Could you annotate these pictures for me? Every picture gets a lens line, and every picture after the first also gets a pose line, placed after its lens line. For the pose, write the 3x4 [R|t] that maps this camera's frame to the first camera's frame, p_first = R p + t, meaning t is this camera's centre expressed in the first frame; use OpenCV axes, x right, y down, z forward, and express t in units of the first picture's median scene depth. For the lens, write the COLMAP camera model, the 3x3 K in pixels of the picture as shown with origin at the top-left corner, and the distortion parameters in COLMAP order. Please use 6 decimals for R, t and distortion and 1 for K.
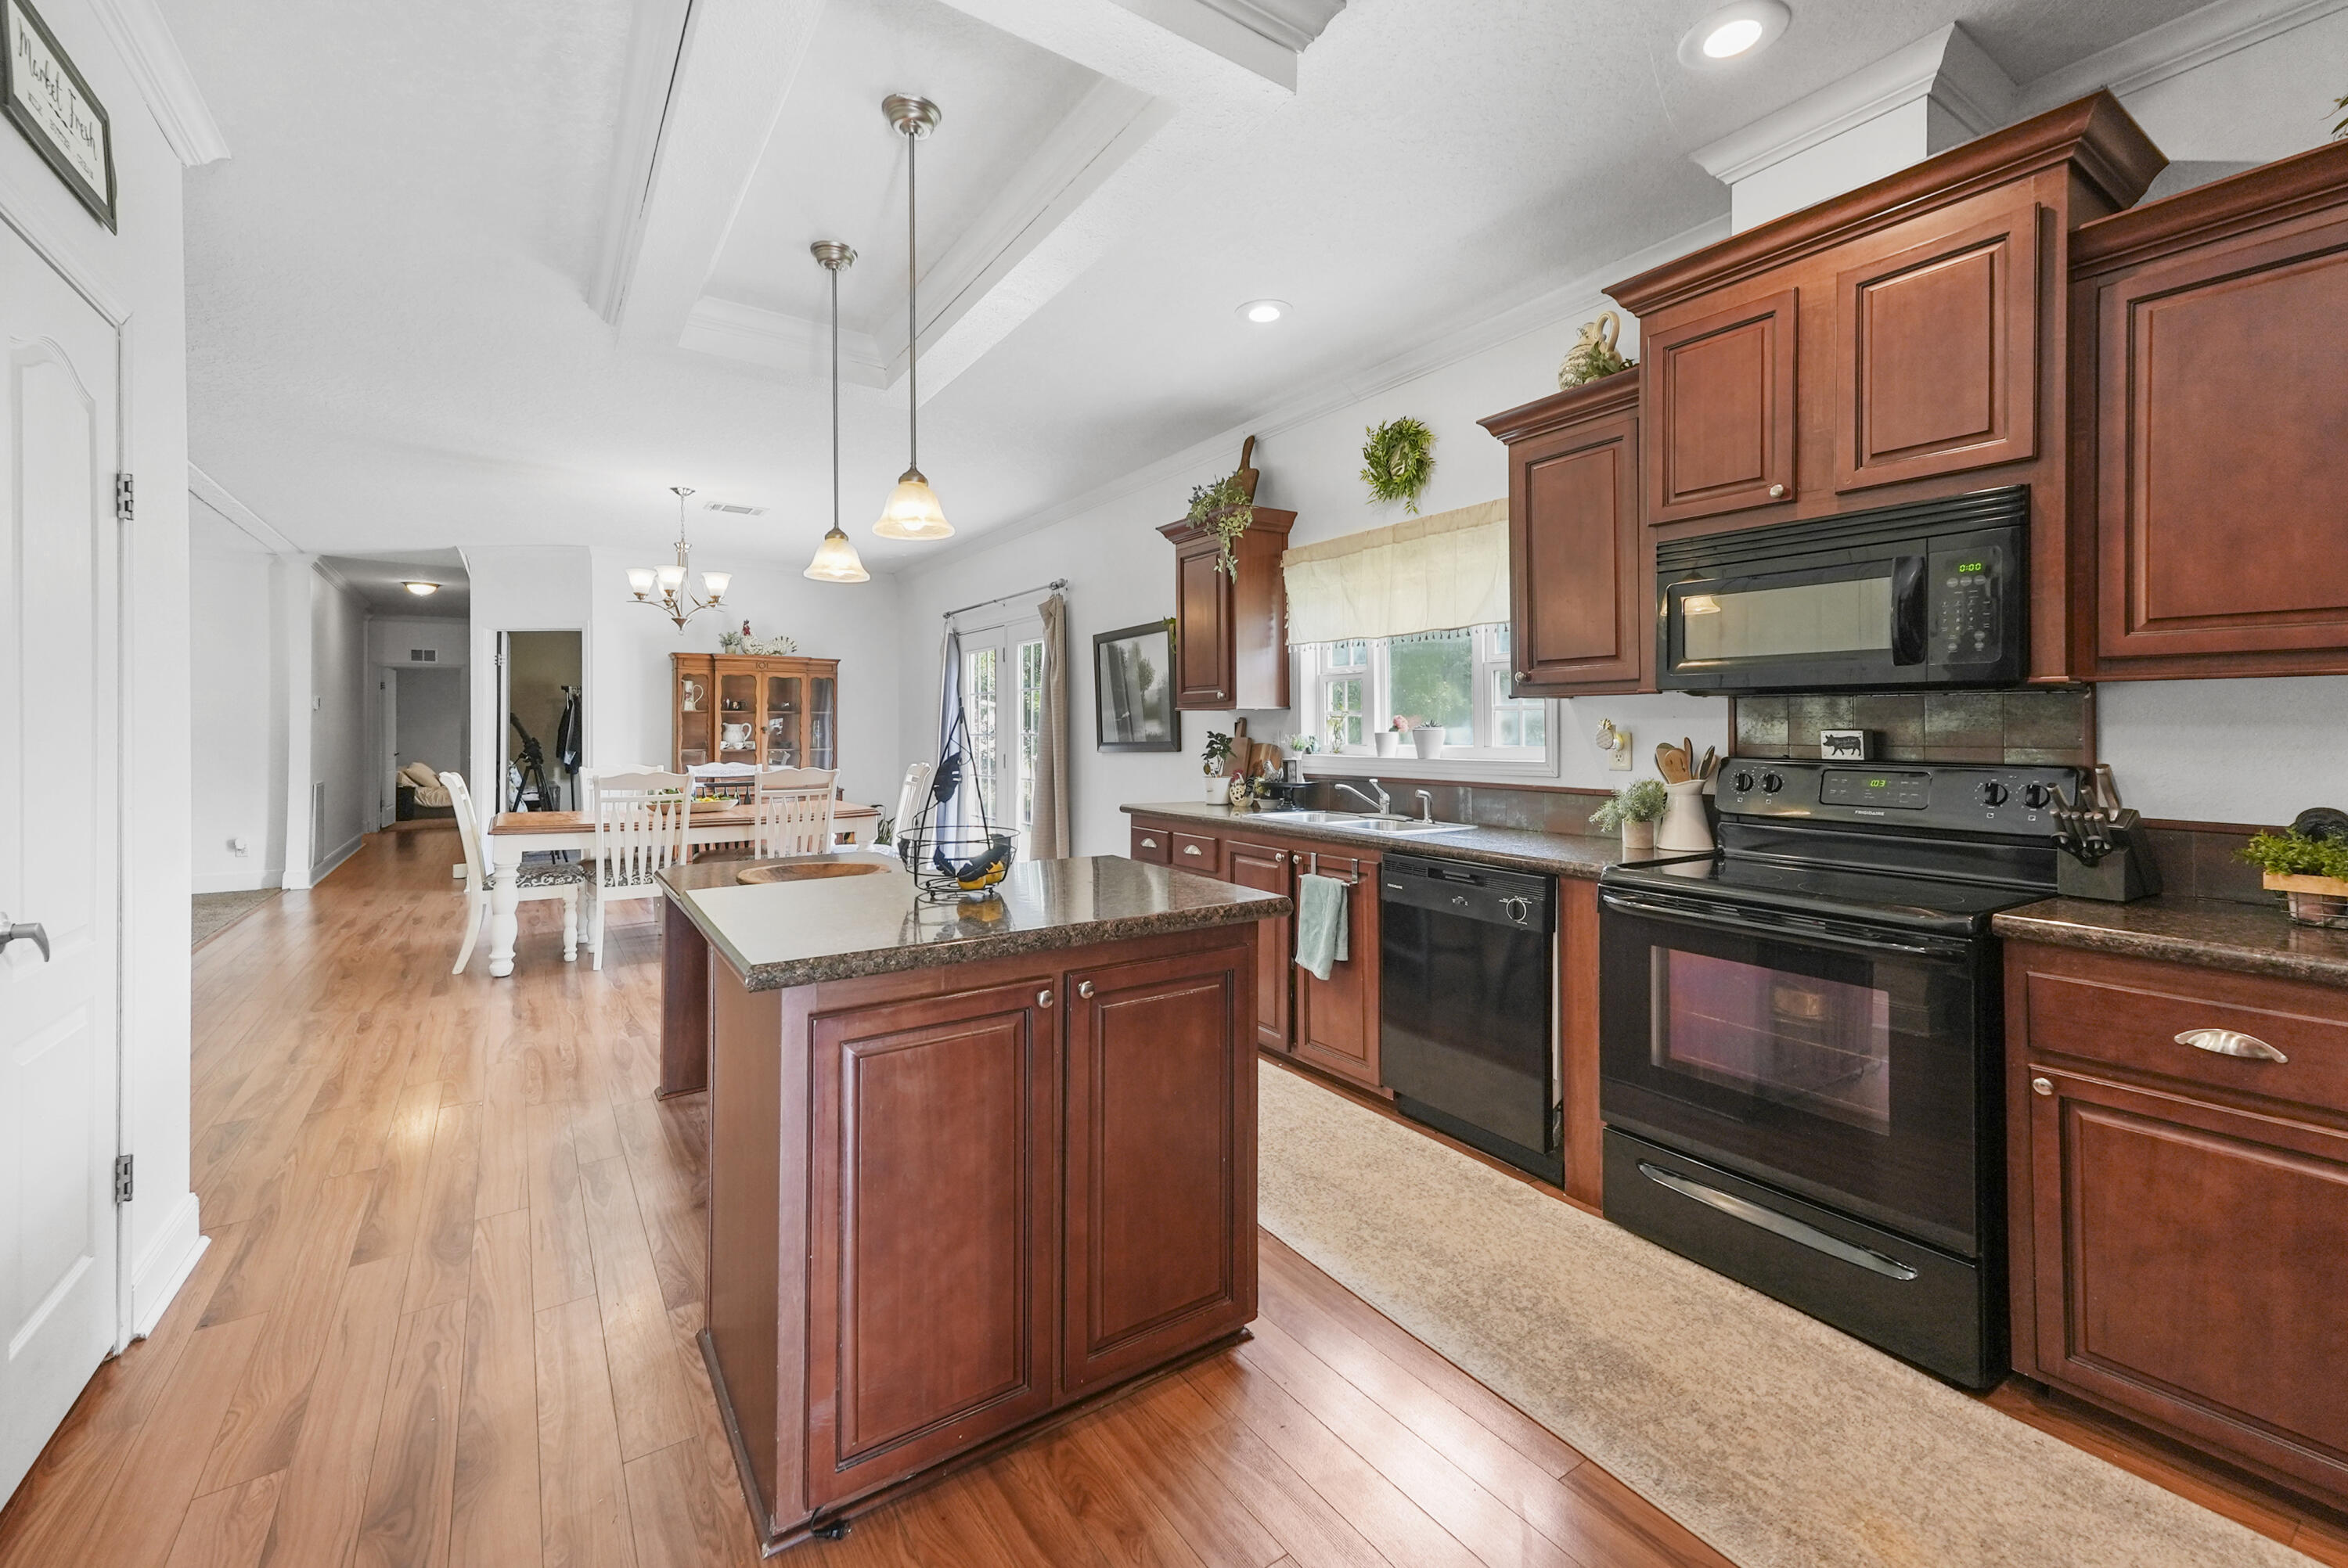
lens RADIAL K [[953.4, 0, 1173.1], [0, 953.4, 749.4], [0, 0, 1]] dist [-0.000340, -0.000398]
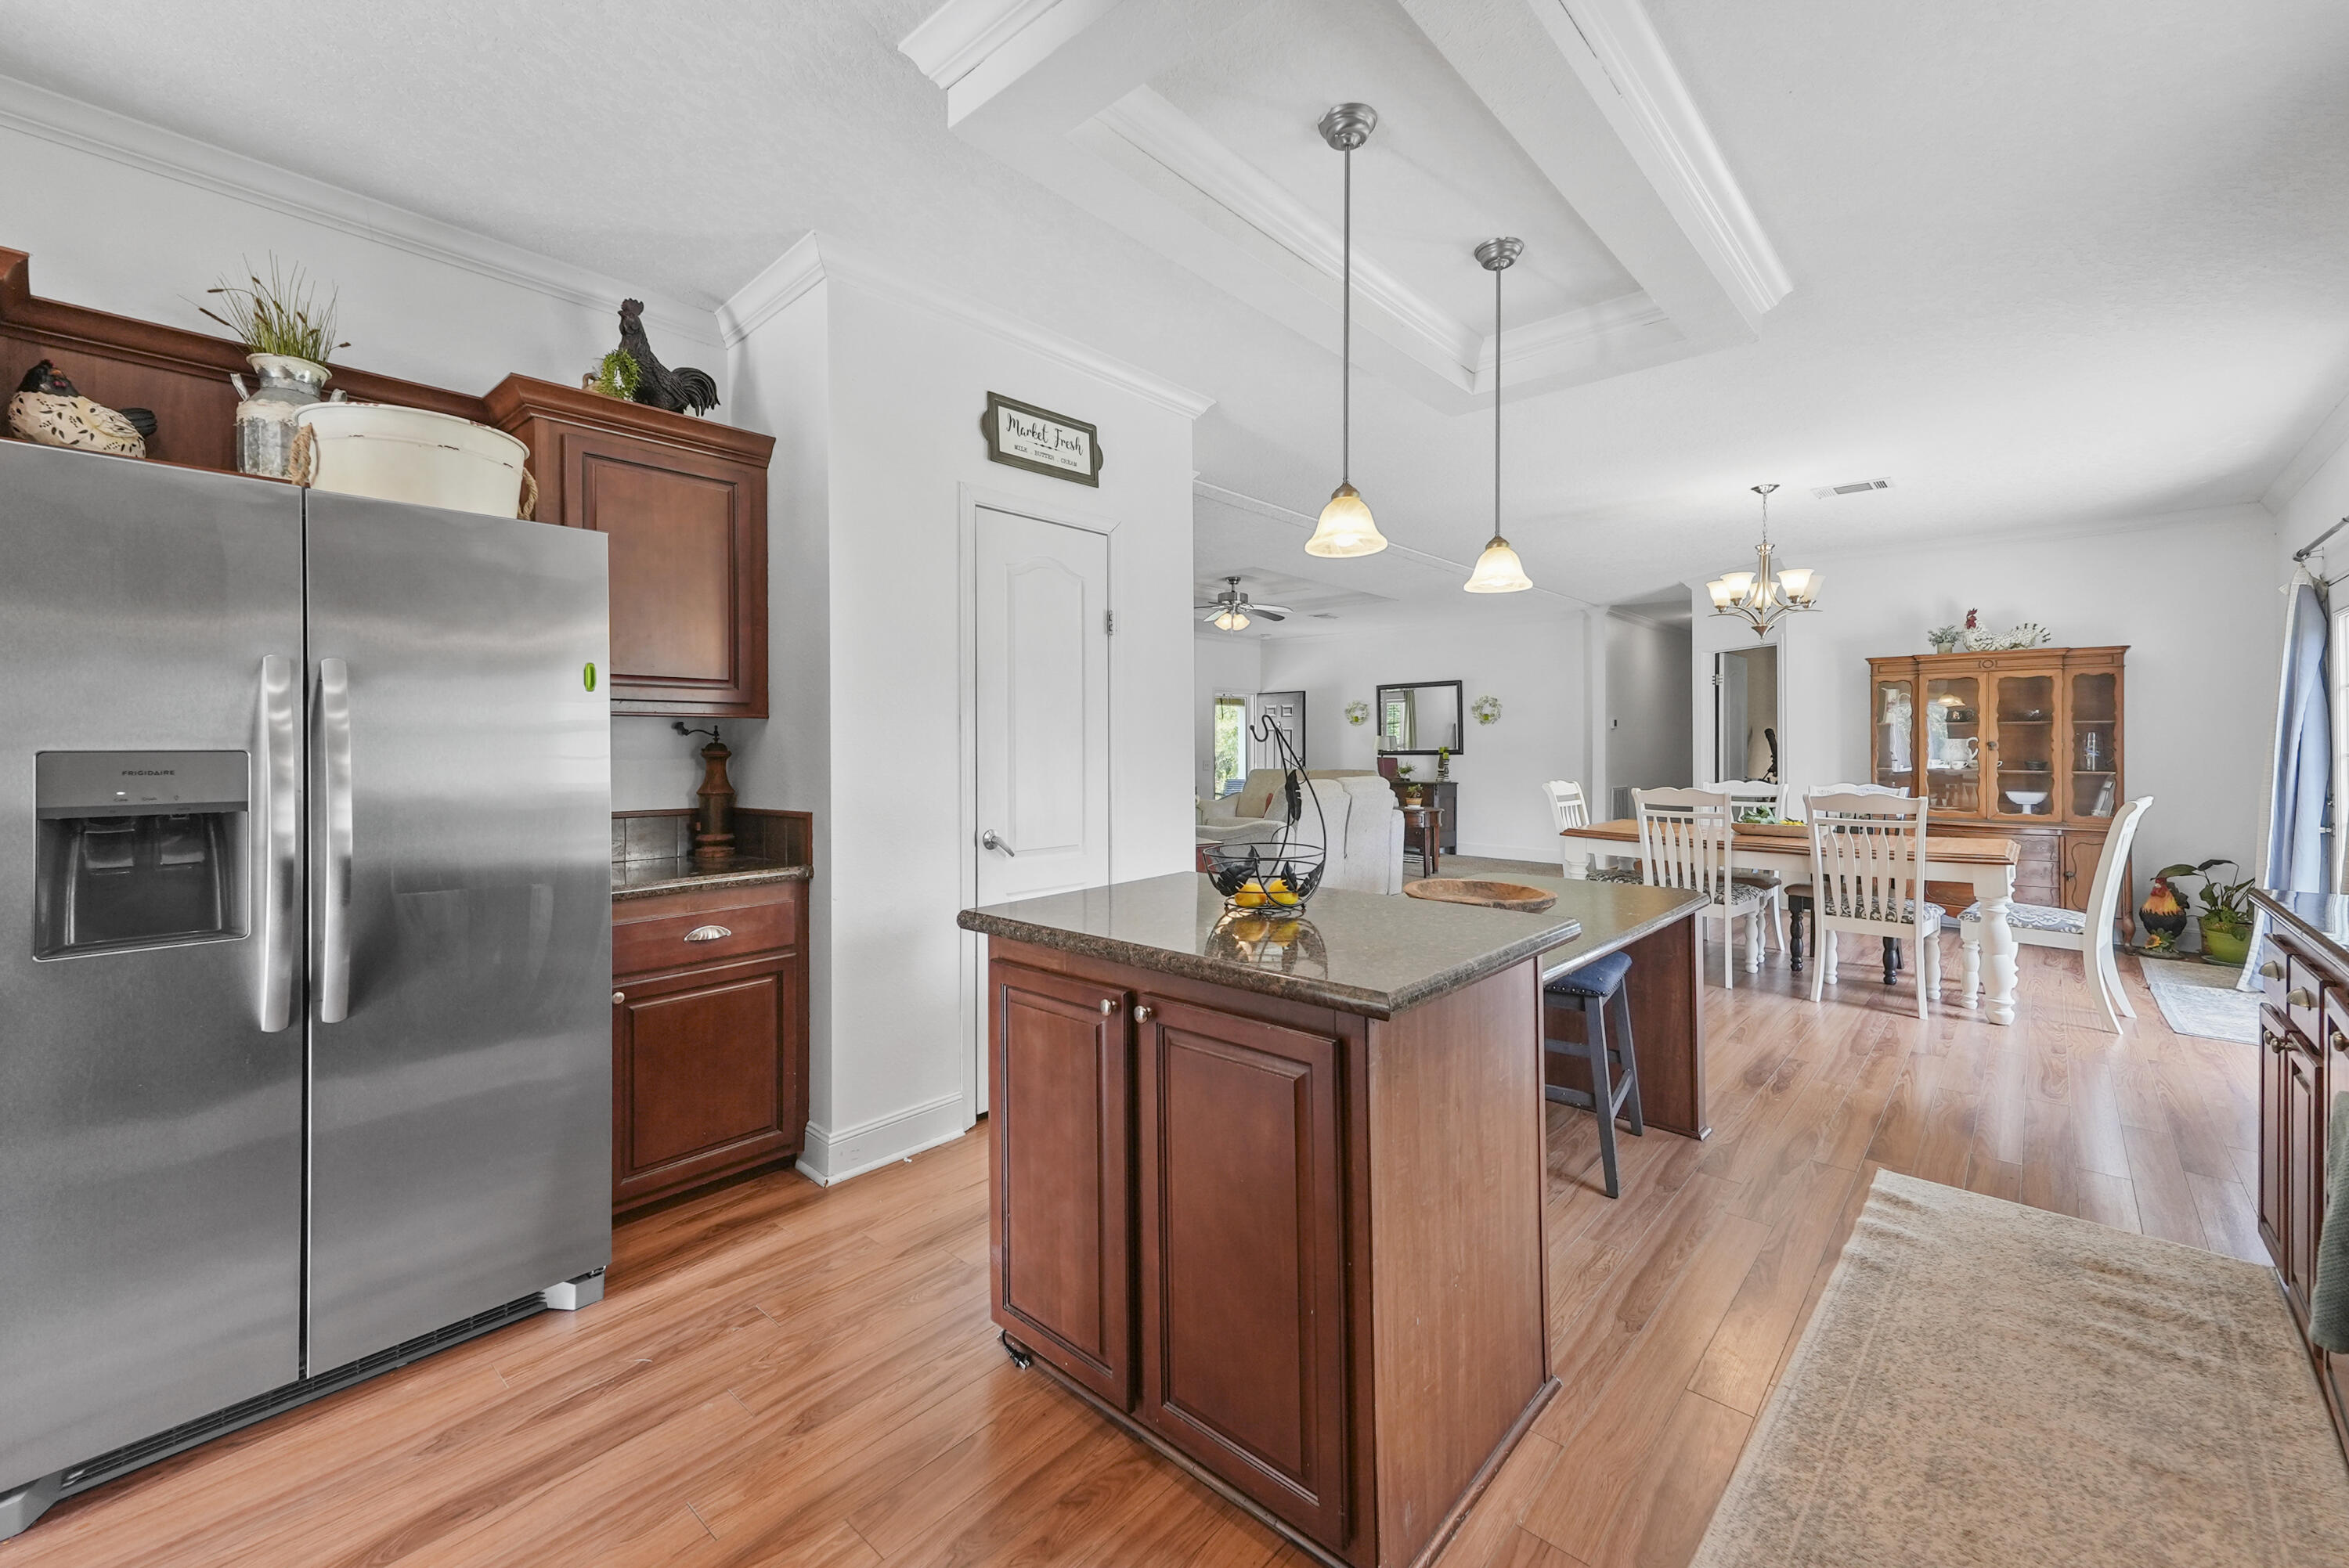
lens RADIAL K [[953.8, 0, 1173.6], [0, 953.8, 749.4], [0, 0, 1]] dist [-0.000340, -0.000398]
pose [[0.234431, 0.000438, -0.972133, 0.212281], [-0.017503, 0.999840, -0.003770, -0.003343], [0.971975, 0.017899, 0.234401, 0.194728]]
